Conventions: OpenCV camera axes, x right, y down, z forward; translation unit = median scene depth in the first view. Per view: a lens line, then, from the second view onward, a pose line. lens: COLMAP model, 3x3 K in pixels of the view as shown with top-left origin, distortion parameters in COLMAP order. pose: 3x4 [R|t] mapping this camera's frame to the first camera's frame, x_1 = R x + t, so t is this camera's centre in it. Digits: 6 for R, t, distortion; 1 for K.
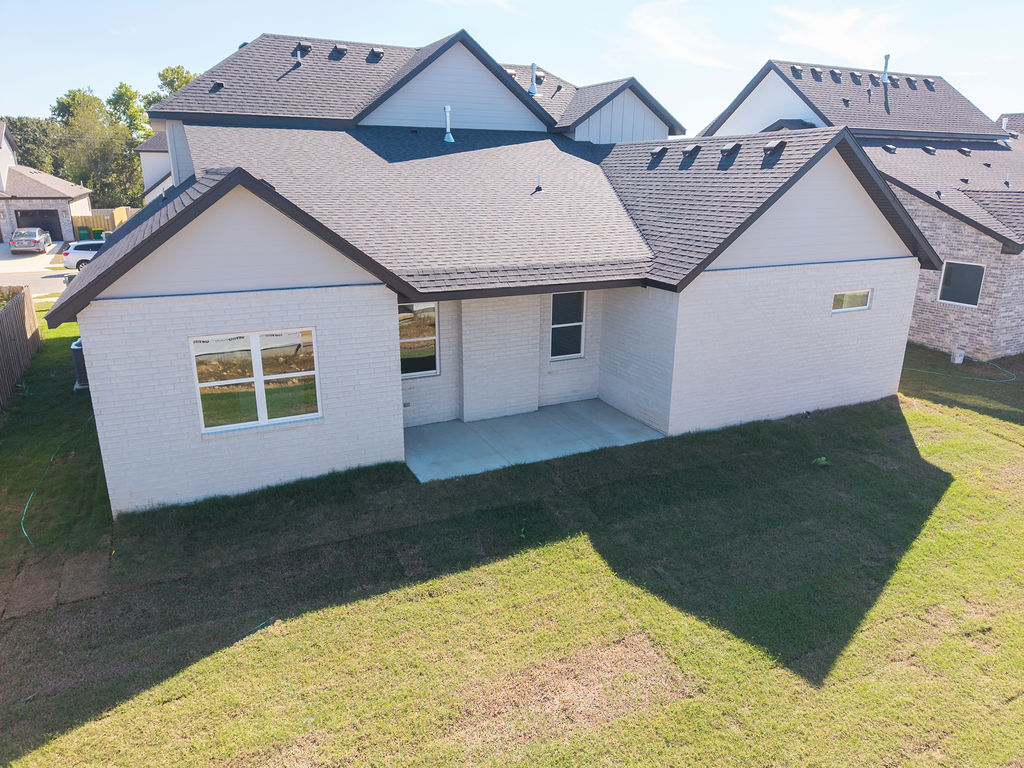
lens RADIAL K [[686.4, 0, 512.4], [0, 686.4, 388.6], [0, 0, 1]] dist [0.039557, -0.051653]
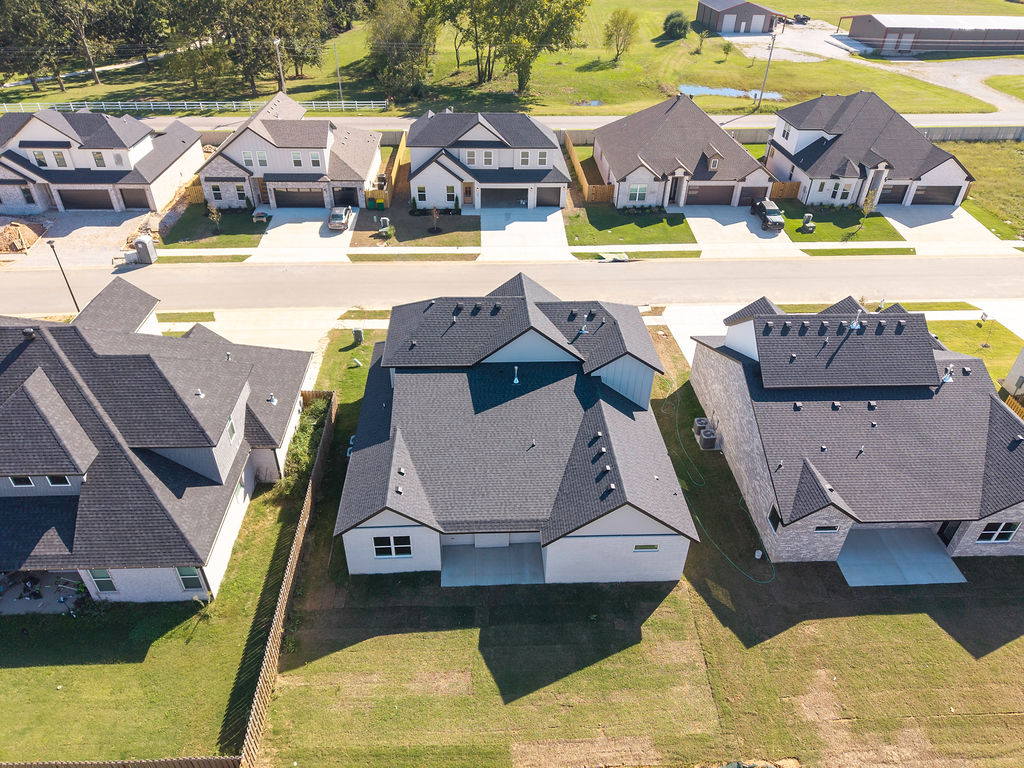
lens RADIAL K [[690.4, 0, 509.5], [0, 690.4, 377.1], [0, 0, 1]] dist [0.035217, -0.043661]
pose [[0.920617, 0.225516, -0.318759, 0.904859], [-0.123855, 0.942851, 0.309341, -1.706608], [0.370304, -0.245305, 0.895935, -1.354392]]
